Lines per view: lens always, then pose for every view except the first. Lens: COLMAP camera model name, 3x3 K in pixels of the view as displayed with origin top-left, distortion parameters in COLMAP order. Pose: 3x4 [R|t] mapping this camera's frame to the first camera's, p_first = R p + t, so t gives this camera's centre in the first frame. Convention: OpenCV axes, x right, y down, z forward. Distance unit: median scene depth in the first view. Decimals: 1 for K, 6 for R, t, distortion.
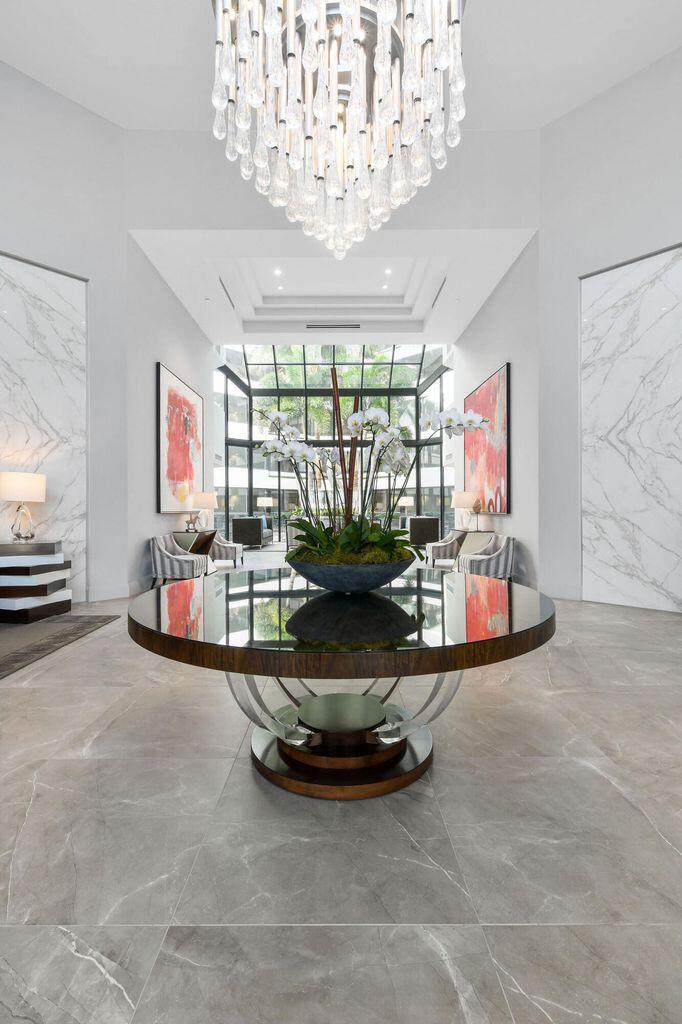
lens RADIAL K [[460.6, 0, 337.8], [0, 460.6, 508.3], [0, 0, 1]] dist [0.009416, -0.002683]
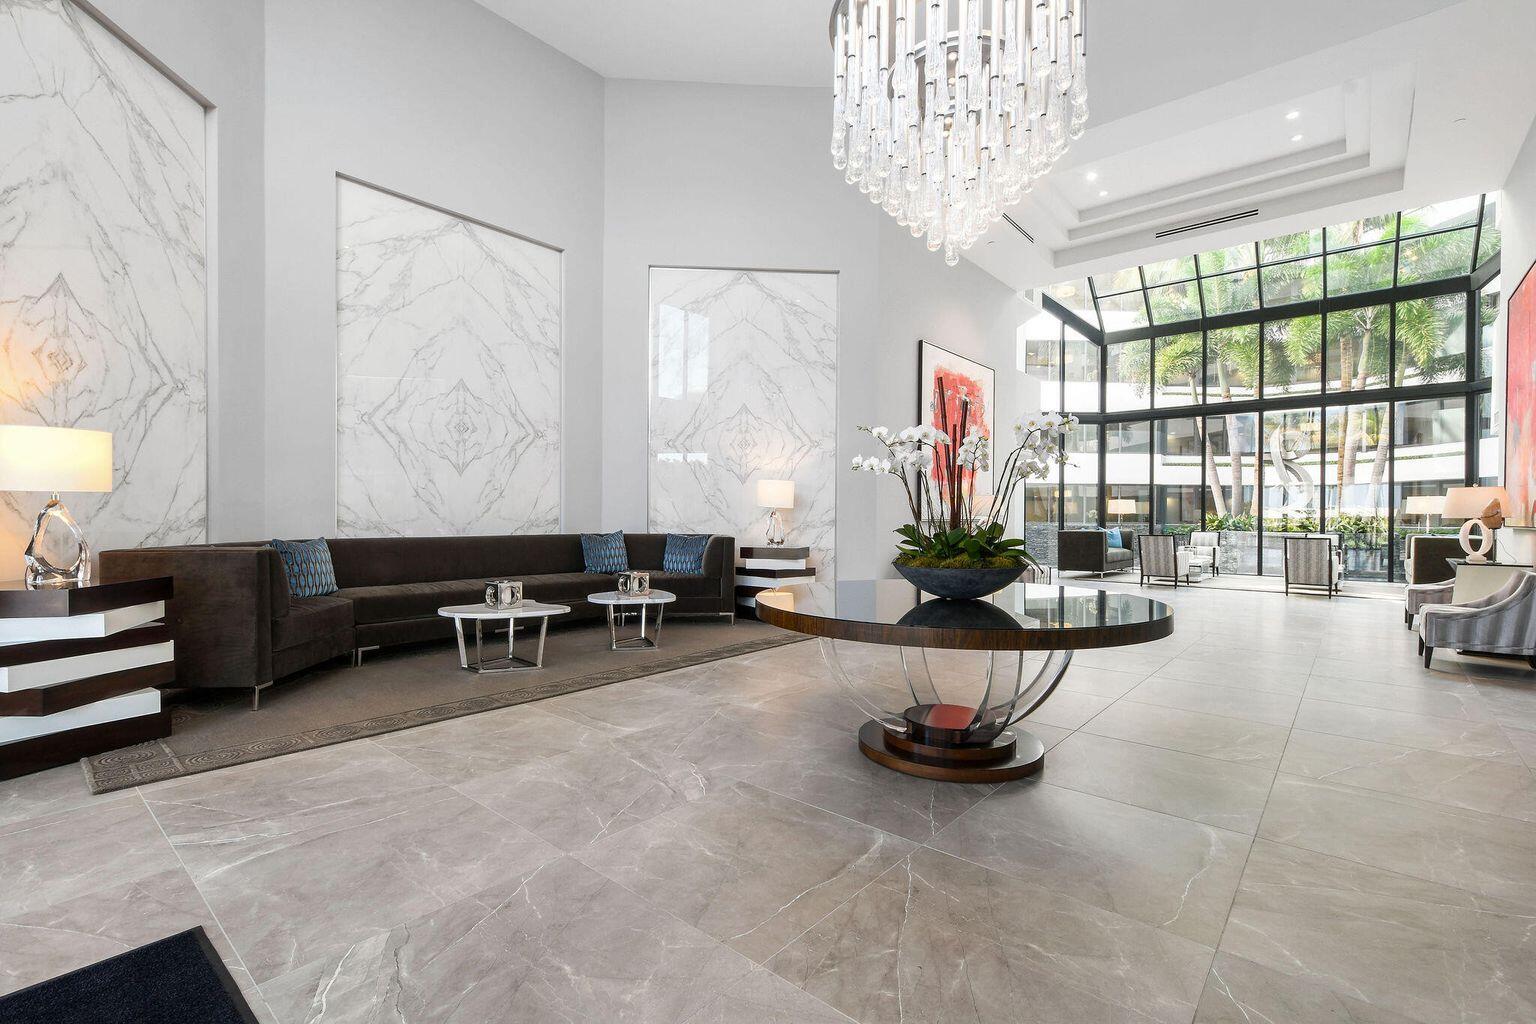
lens RADIAL K [[691.0, 0, 771.7], [0, 691.0, 521.2], [0, 0, 1]] dist [0.009416, -0.002683]
pose [[0.761005, 0.011826, -0.648638, 0.173364], [-0.006564, 0.999923, 0.010529, -0.000223], [0.648713, -0.003755, 0.761024, -0.100527]]
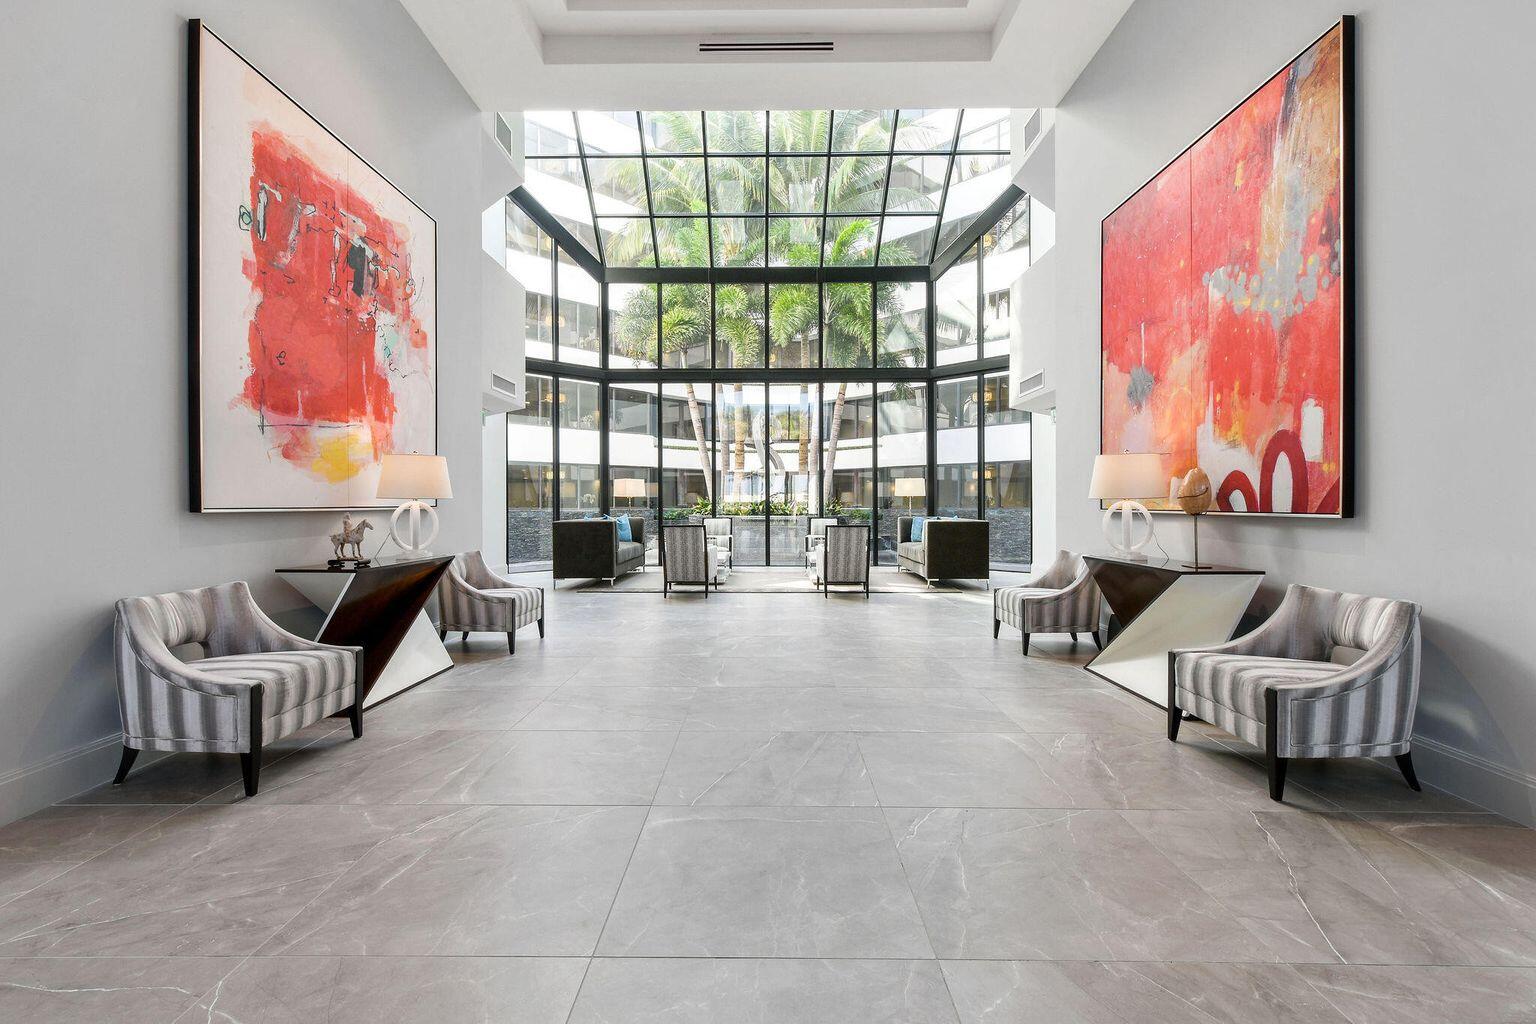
lens RADIAL K [[691.0, 0, 739.0], [0, 691.0, 510.9], [0, 0, 1]] dist [0.009416, -0.002683]
pose [[0.998901, 0.002897, -0.046790, -0.004774], [-0.002265, 0.999906, 0.013559, 0.001552], [0.046824, -0.013438, 0.998813, 0.434318]]
